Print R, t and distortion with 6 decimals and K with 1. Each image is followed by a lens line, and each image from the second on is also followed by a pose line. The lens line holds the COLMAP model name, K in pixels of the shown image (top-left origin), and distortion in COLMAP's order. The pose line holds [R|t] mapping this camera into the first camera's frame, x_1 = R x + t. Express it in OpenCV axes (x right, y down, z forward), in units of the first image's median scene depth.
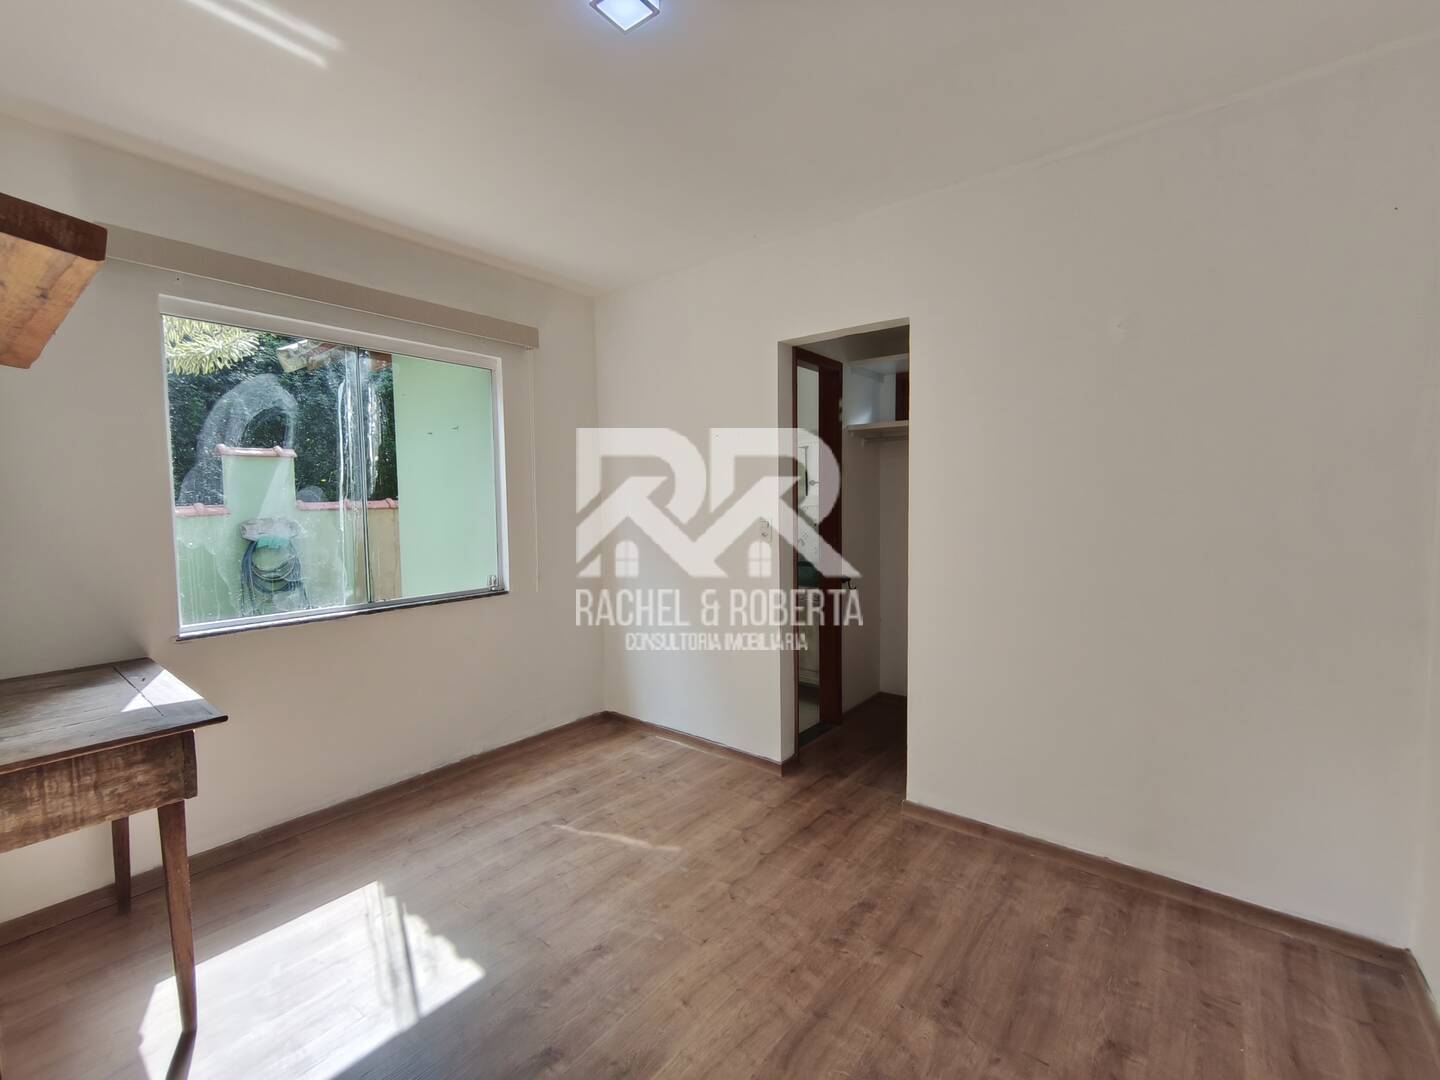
lens RADIAL K [[624.8, 0, 716.7], [0, 624.8, 535.4], [0, 0, 1]] dist [0.004438, 0.000109]
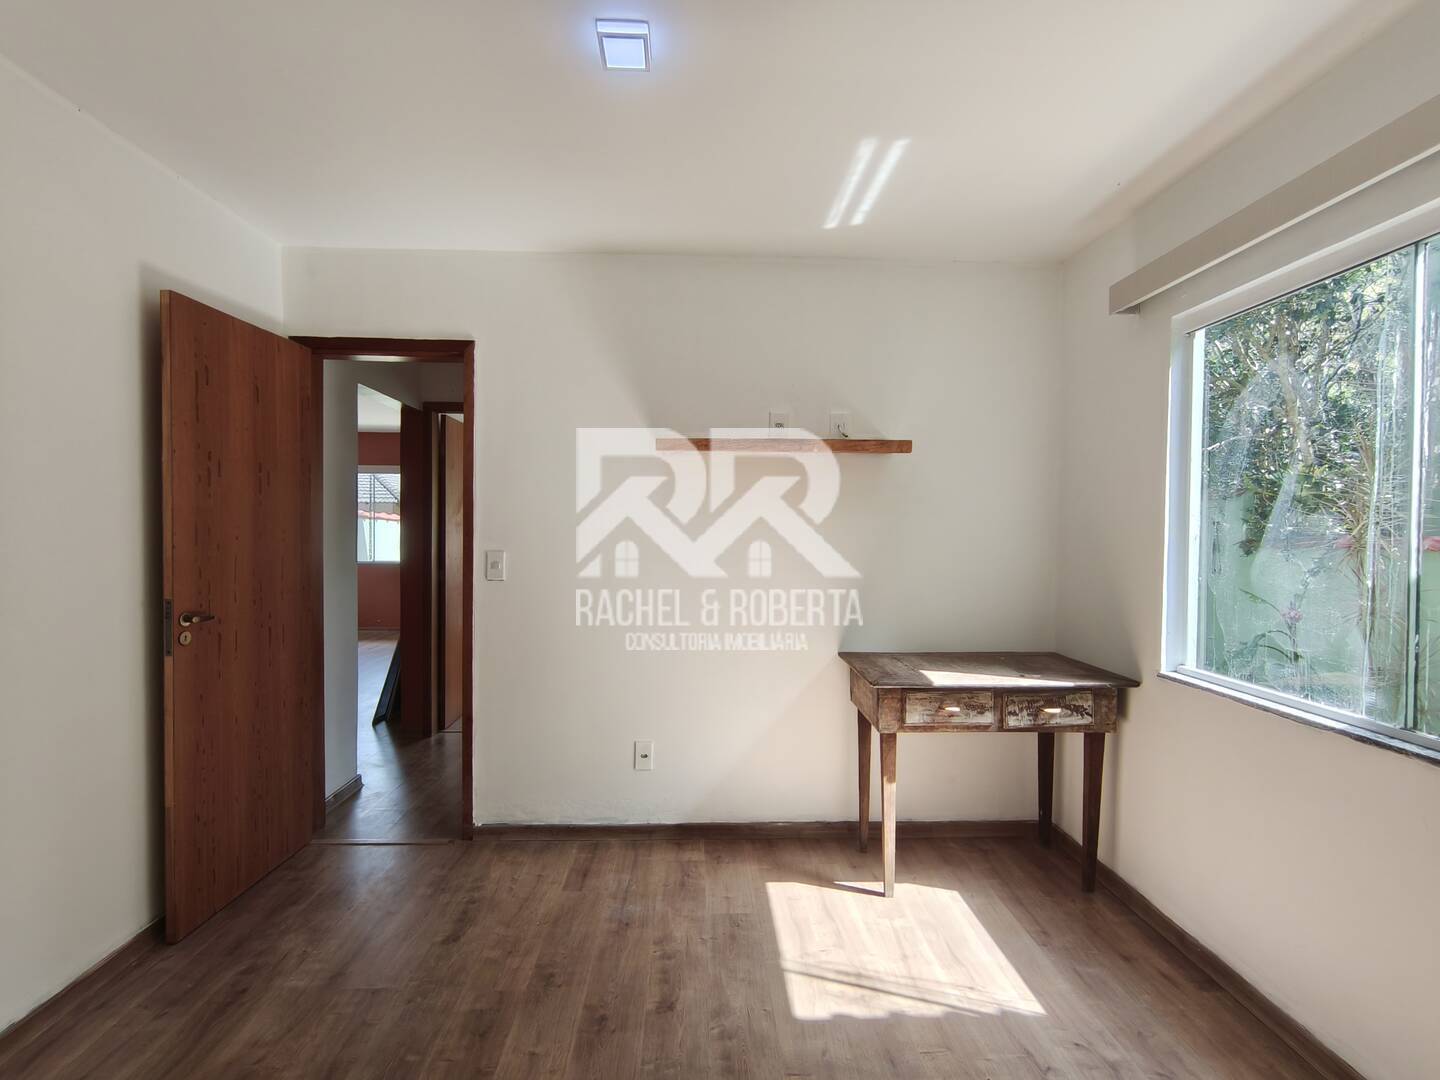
lens RADIAL K [[624.8, 0, 715.5], [0, 624.8, 542.0], [0, 0, 1]] dist [0.004438, 0.000109]
pose [[-0.764383, 0.022970, -0.644353, 0.312703], [-0.028473, 0.997188, 0.069325, -0.098146], [0.644133, 0.071338, -0.761579, 1.476855]]
